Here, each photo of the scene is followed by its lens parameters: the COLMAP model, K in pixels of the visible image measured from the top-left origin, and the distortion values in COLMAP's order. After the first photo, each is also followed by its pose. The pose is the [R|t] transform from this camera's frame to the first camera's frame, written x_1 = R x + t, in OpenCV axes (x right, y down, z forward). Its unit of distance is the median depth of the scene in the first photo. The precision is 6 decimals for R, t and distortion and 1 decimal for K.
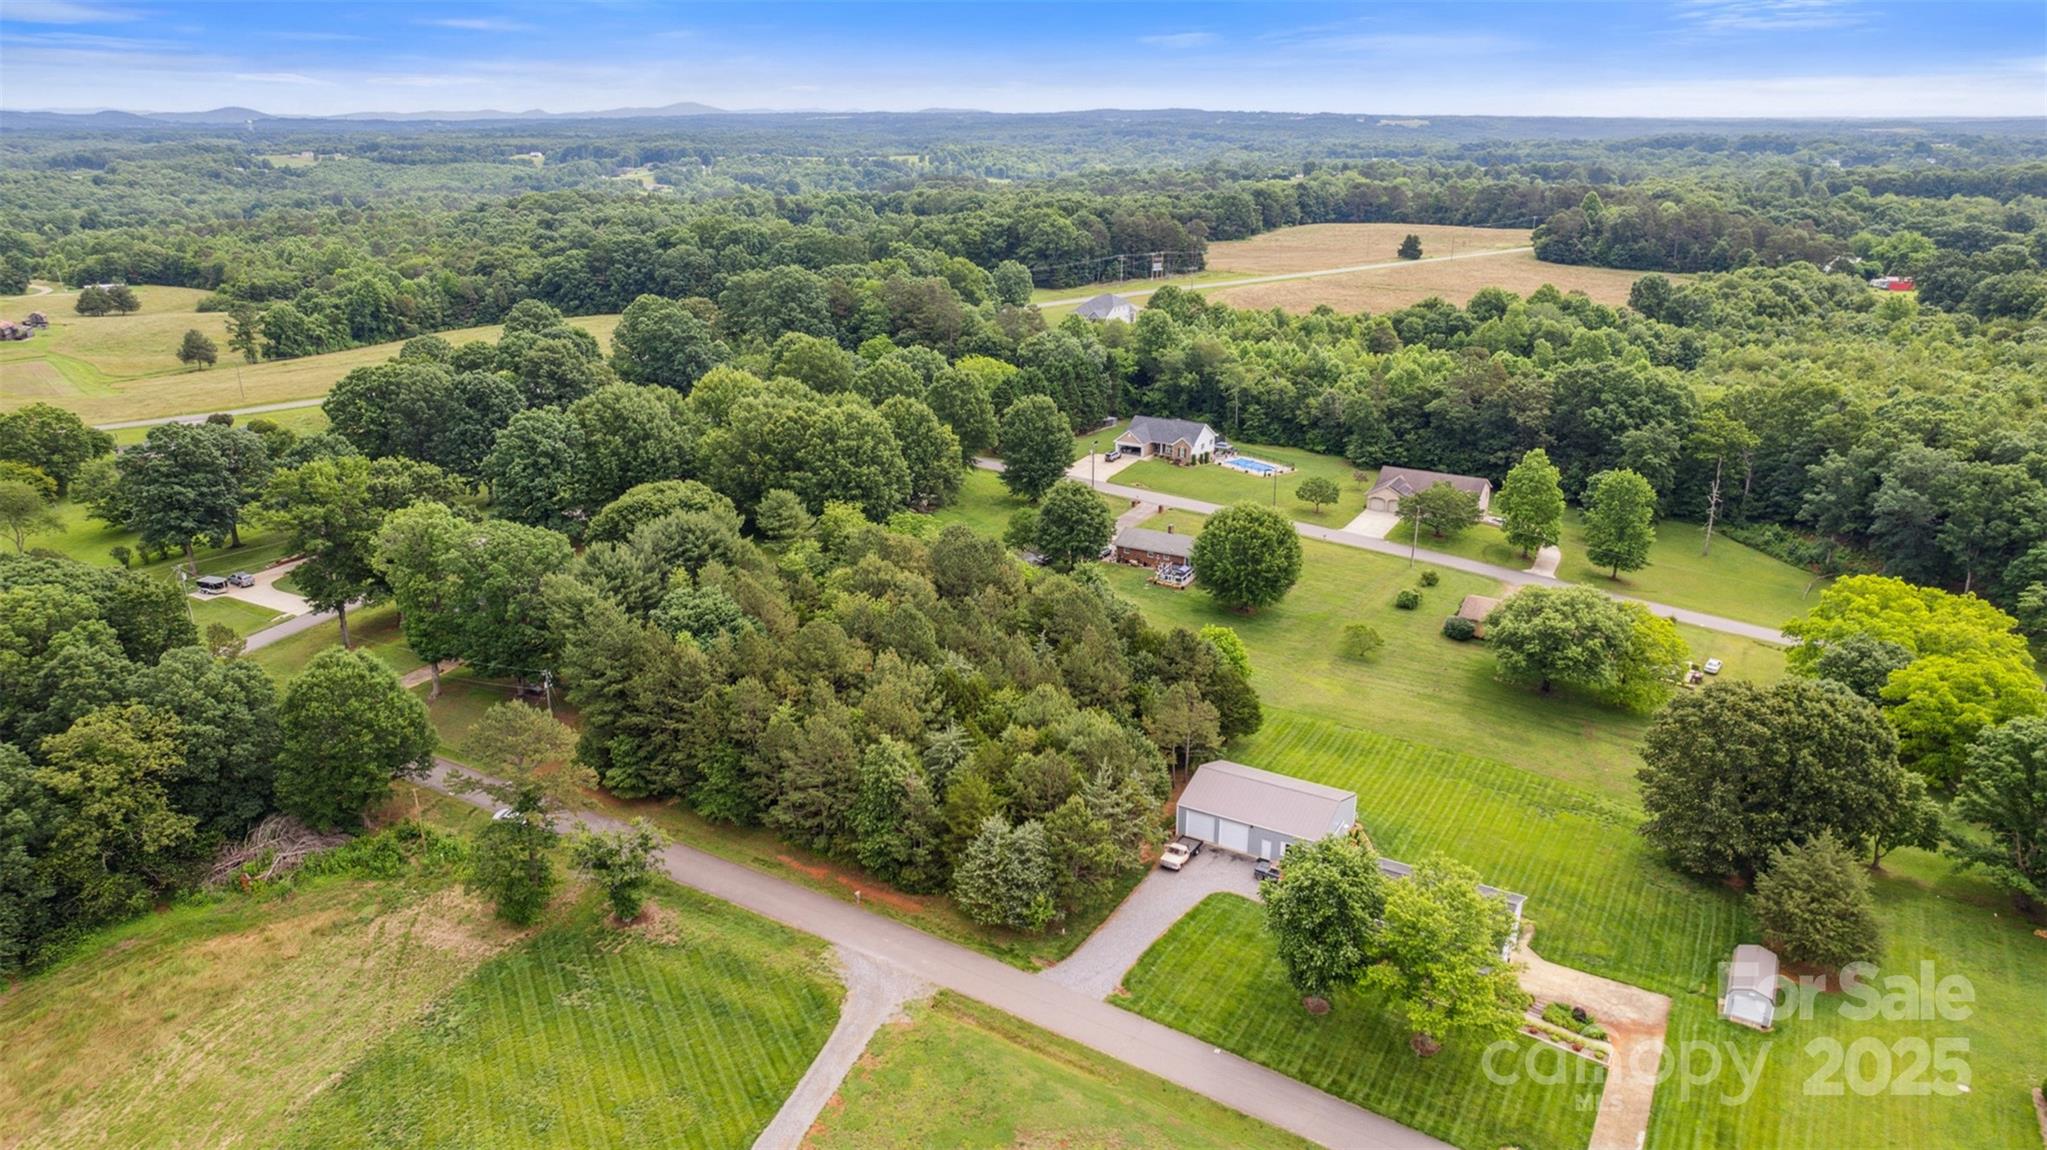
lens RADIAL K [[1280.3, 0, 1023.7], [0, 1280.3, 487.5], [0, 0, 1]] dist [-0.044233, 0.026967]
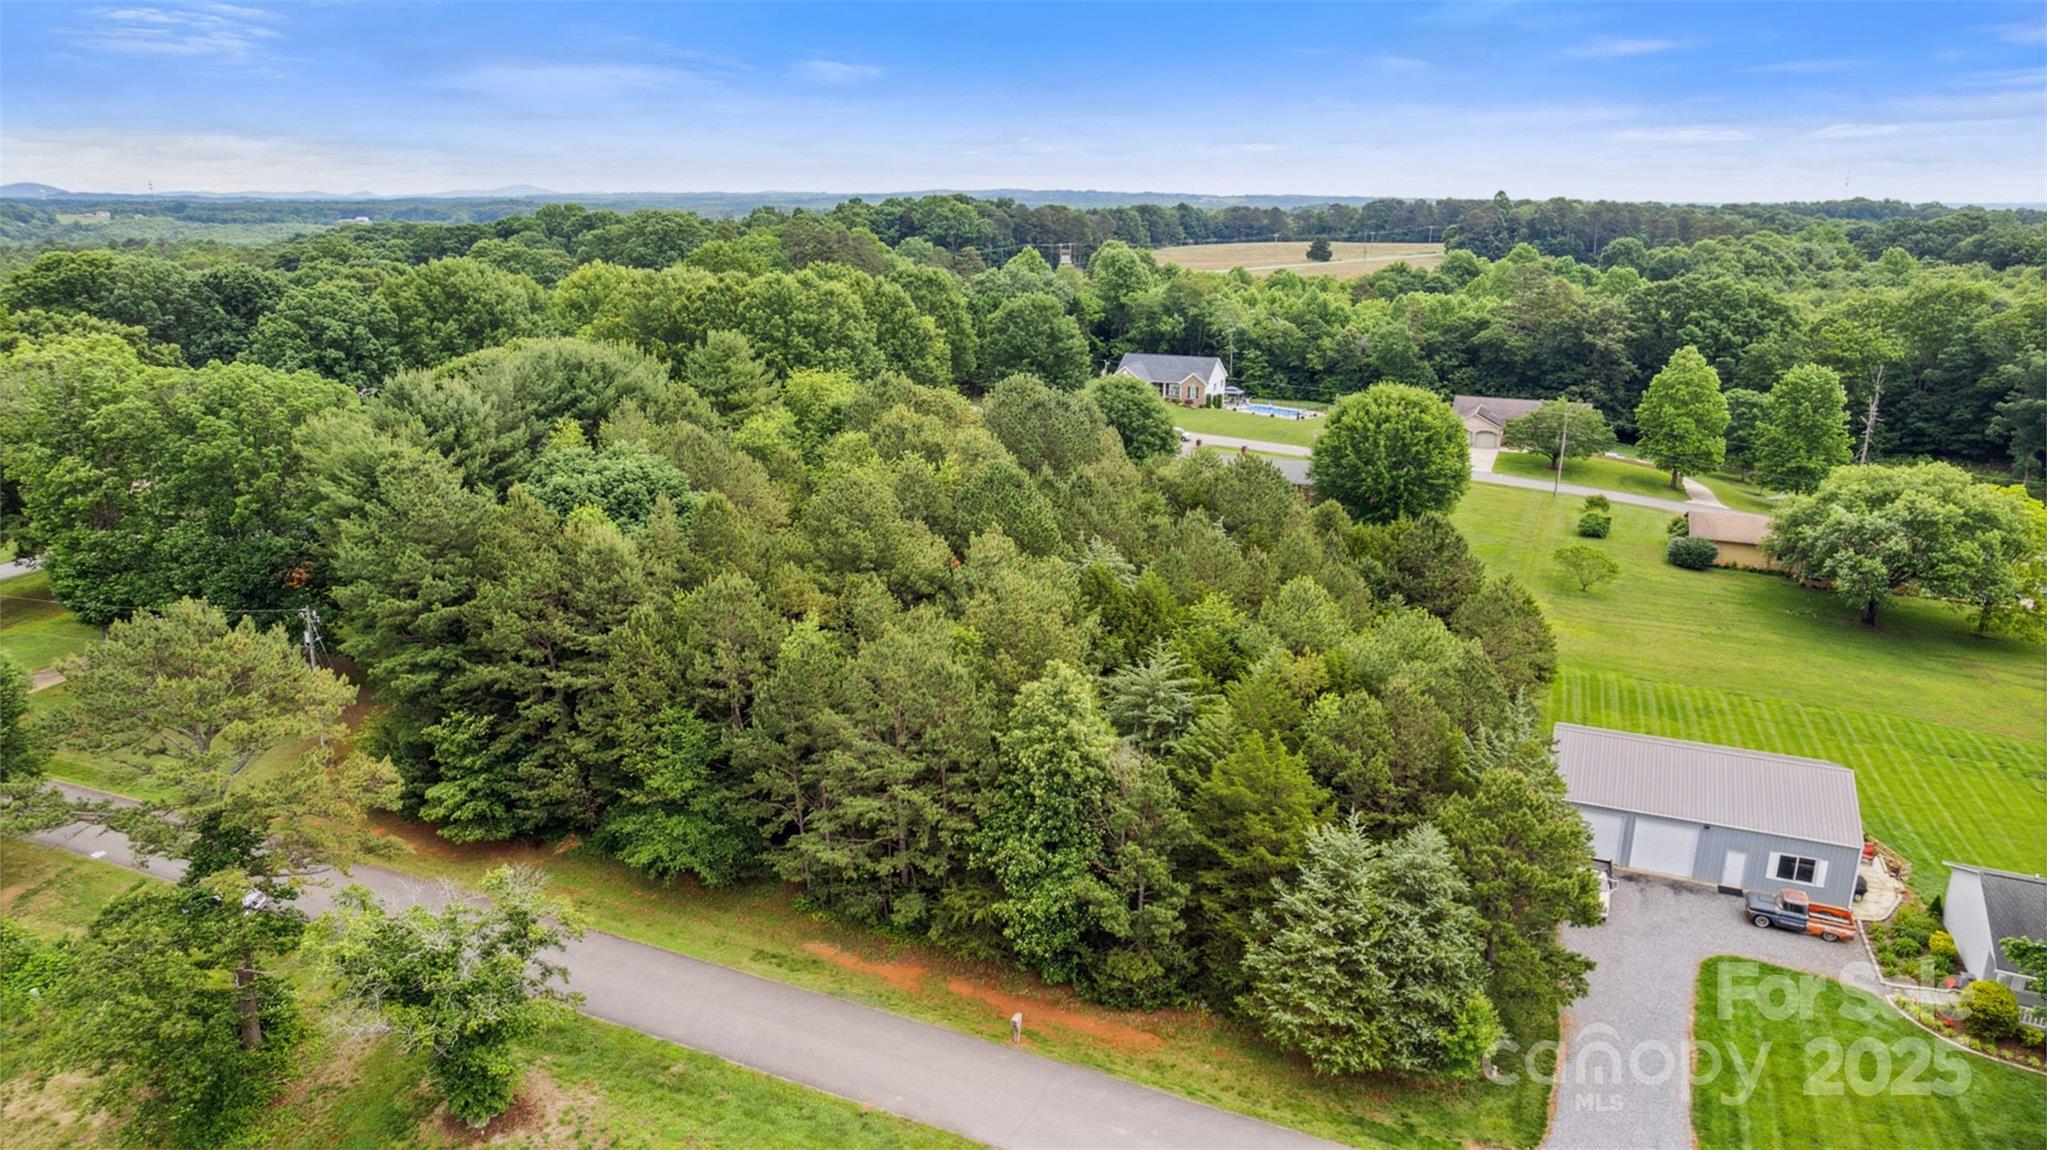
lens RADIAL K [[1280.3, 0, 1023.7], [0, 1280.3, 487.5], [0, 0, 1]] dist [-0.044233, 0.026967]
pose [[0.993064, -0.021231, 0.115645, -0.153900], [0.026581, 0.998637, -0.044919, 0.135828], [-0.114534, 0.047682, 0.992274, 0.485519]]
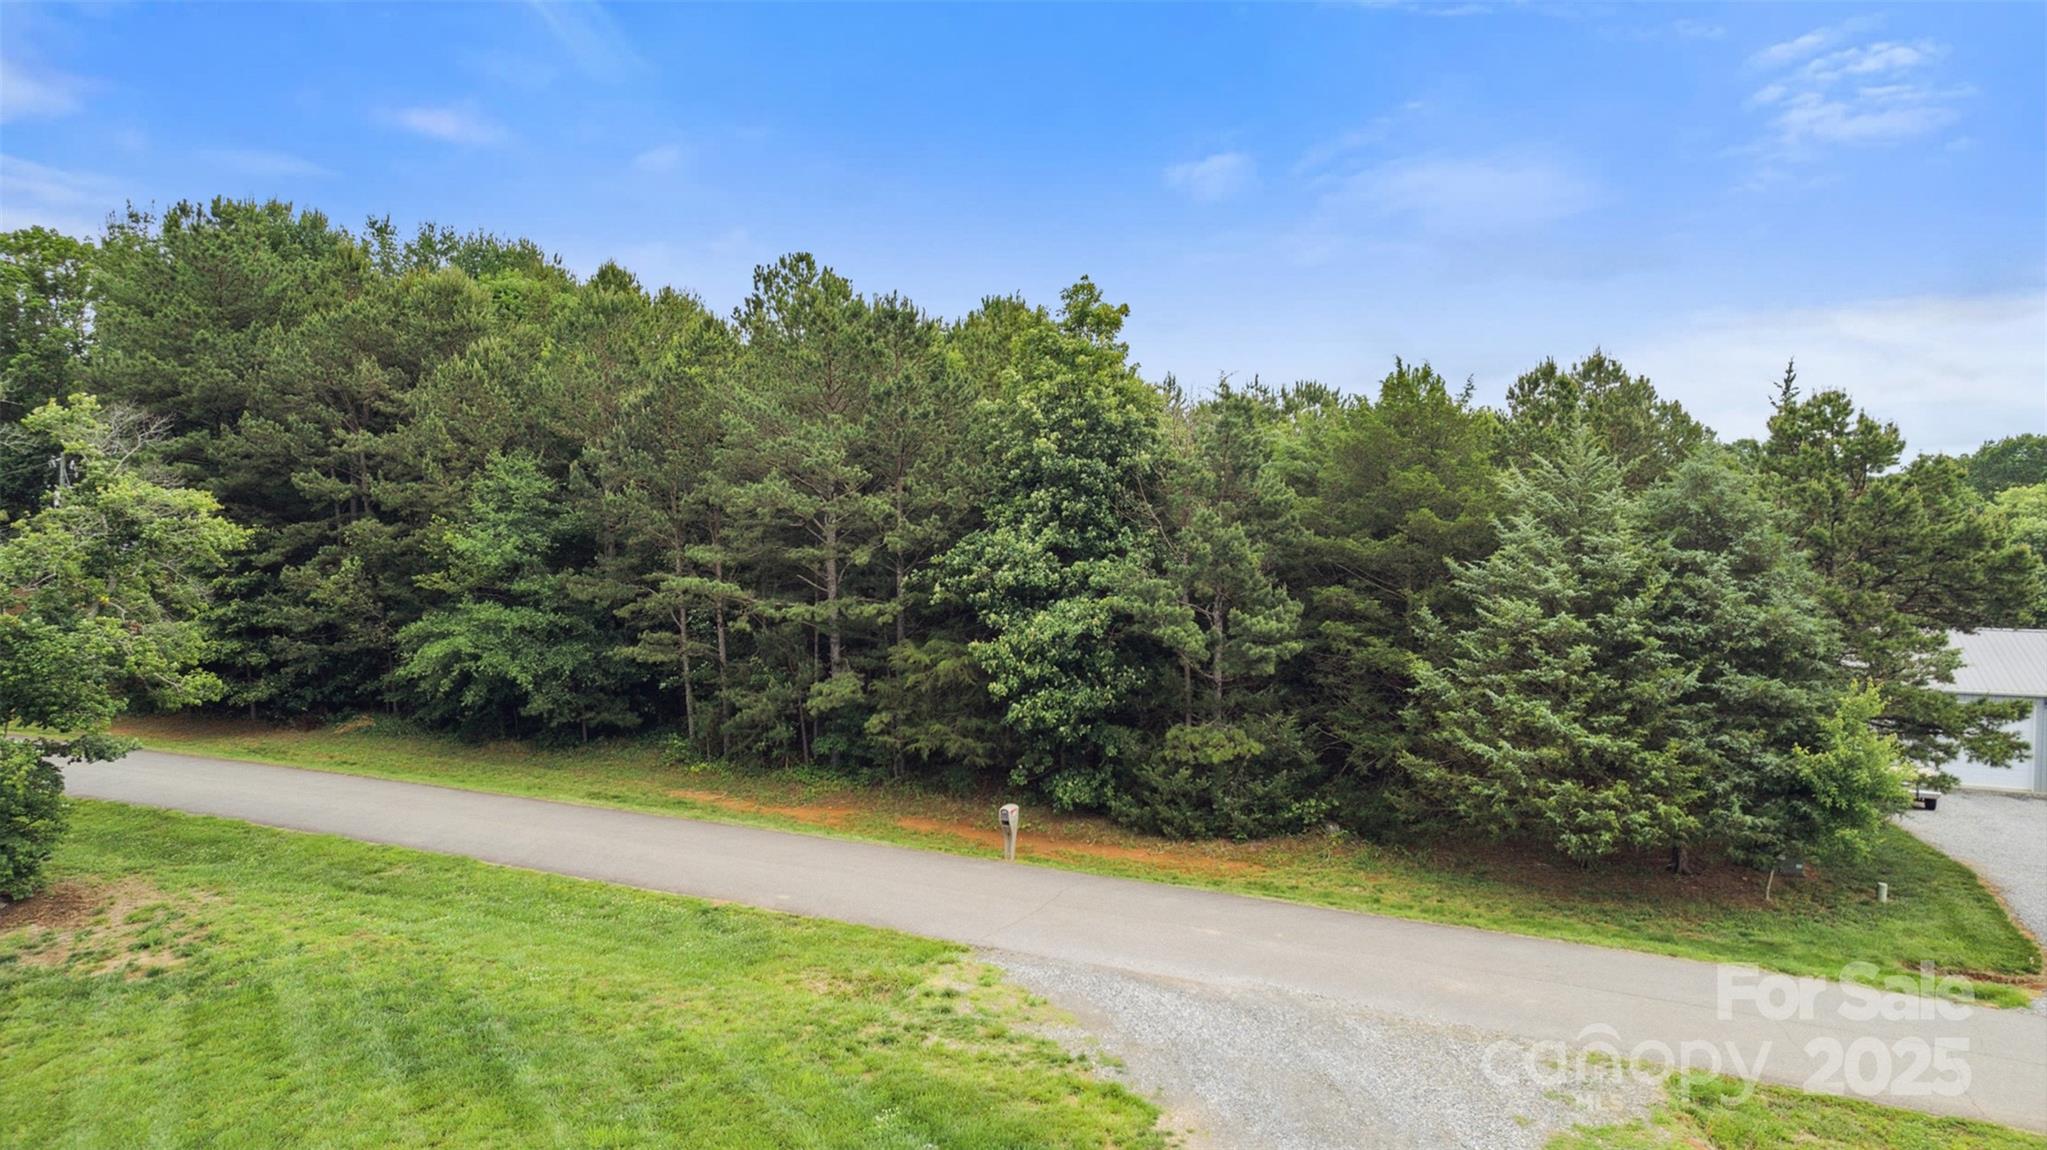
lens RADIAL K [[1280.3, 0, 1023.7], [0, 1280.3, 487.5], [0, 0, 1]] dist [-0.044233, 0.026967]
pose [[0.993946, -0.000092, 0.109871, -0.136250], [0.026906, 0.969755, -0.242593, 0.279947], [-0.106526, 0.244081, 0.963886, 0.652625]]
